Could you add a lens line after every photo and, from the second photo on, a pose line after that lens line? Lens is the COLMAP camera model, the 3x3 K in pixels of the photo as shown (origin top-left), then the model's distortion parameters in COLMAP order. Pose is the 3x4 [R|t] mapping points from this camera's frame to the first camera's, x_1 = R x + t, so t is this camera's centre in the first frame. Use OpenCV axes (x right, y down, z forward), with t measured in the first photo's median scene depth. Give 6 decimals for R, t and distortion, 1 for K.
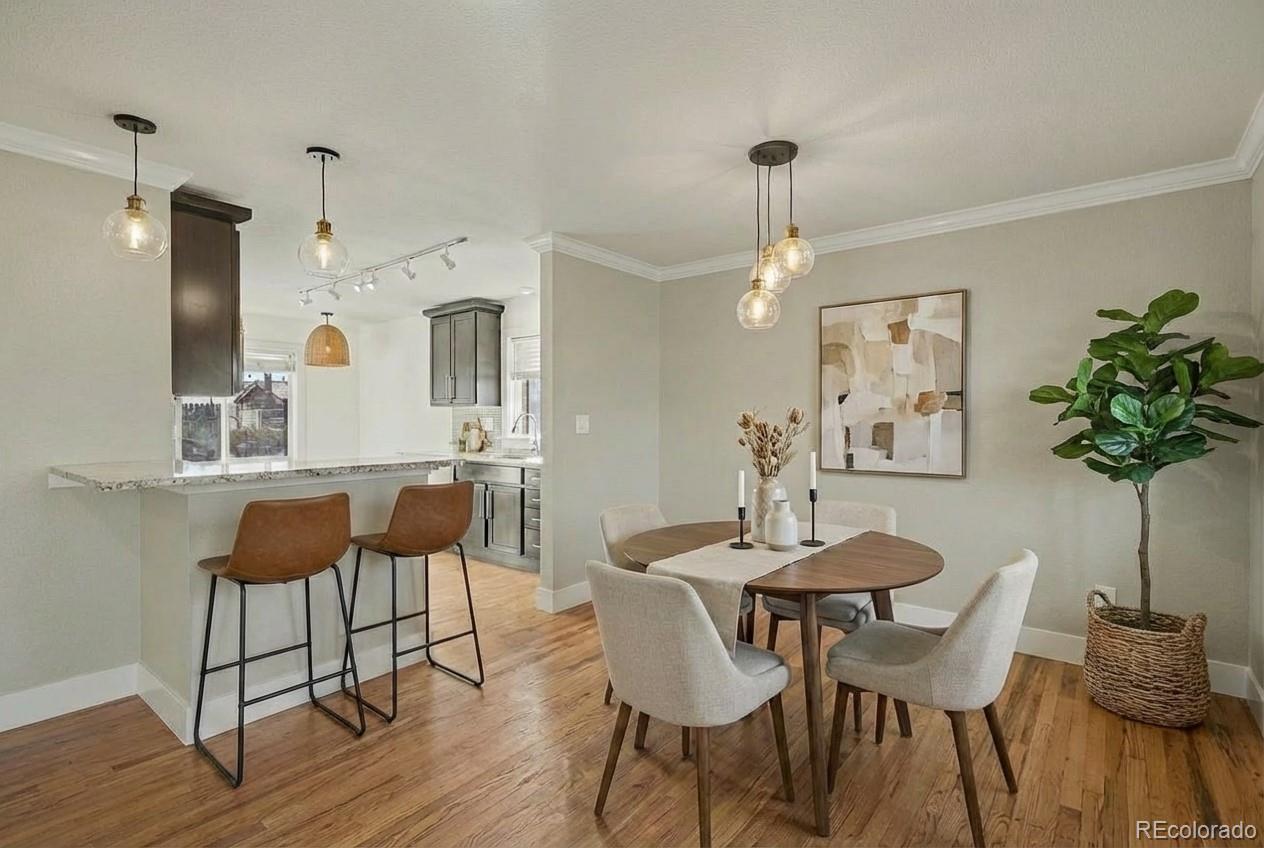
lens RADIAL K [[613.8, 0, 632.0], [0, 613.8, 424.0], [0, 0, 1]] dist [-0.000347, 0.000006]
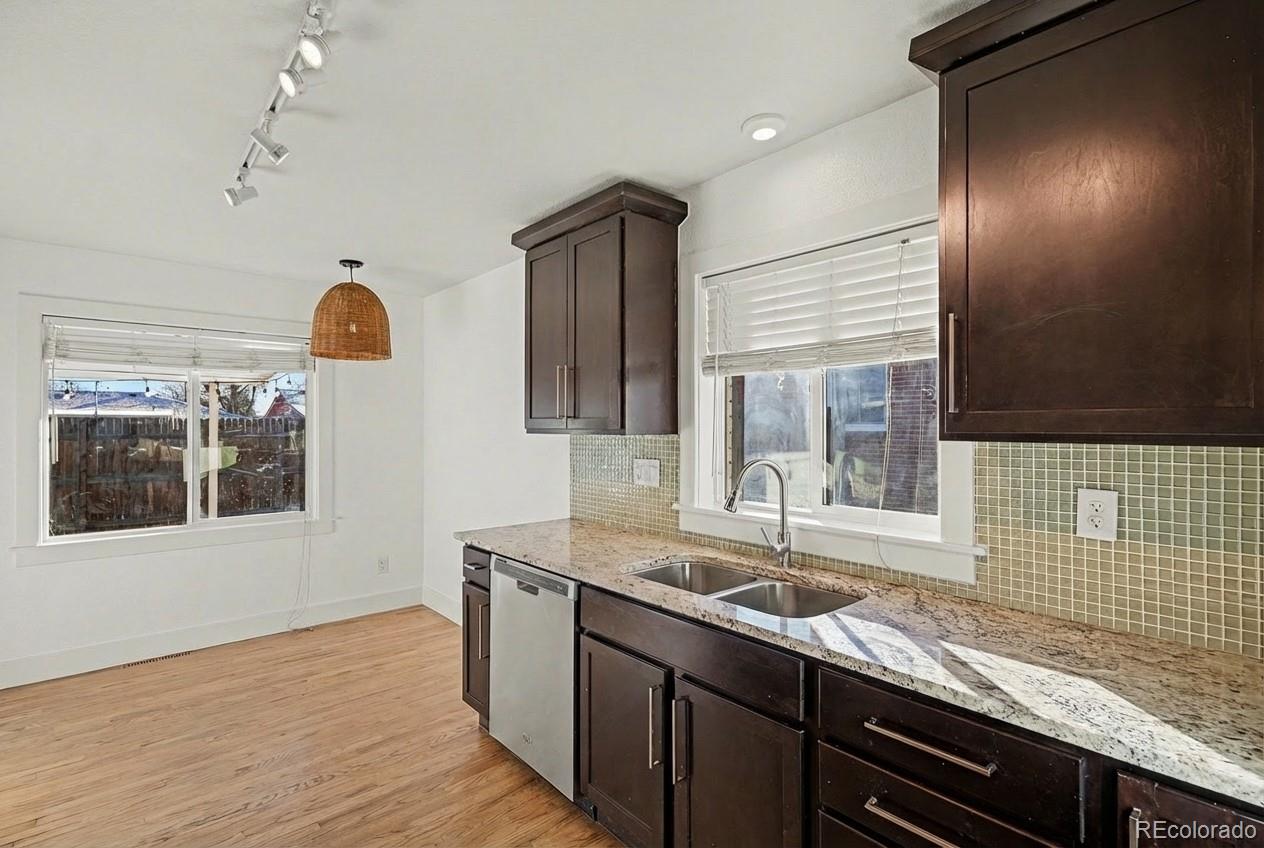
lens RADIAL K [[613.8, 0, 632.0], [0, 613.8, 424.0], [0, 0, 1]] dist [-0.000347, 0.000006]
pose [[0.983174, -0.002946, -0.182650, -0.163410], [0.001091, 0.999947, -0.010253, -0.031983], [0.182671, 0.009881, 0.983125, 0.555046]]
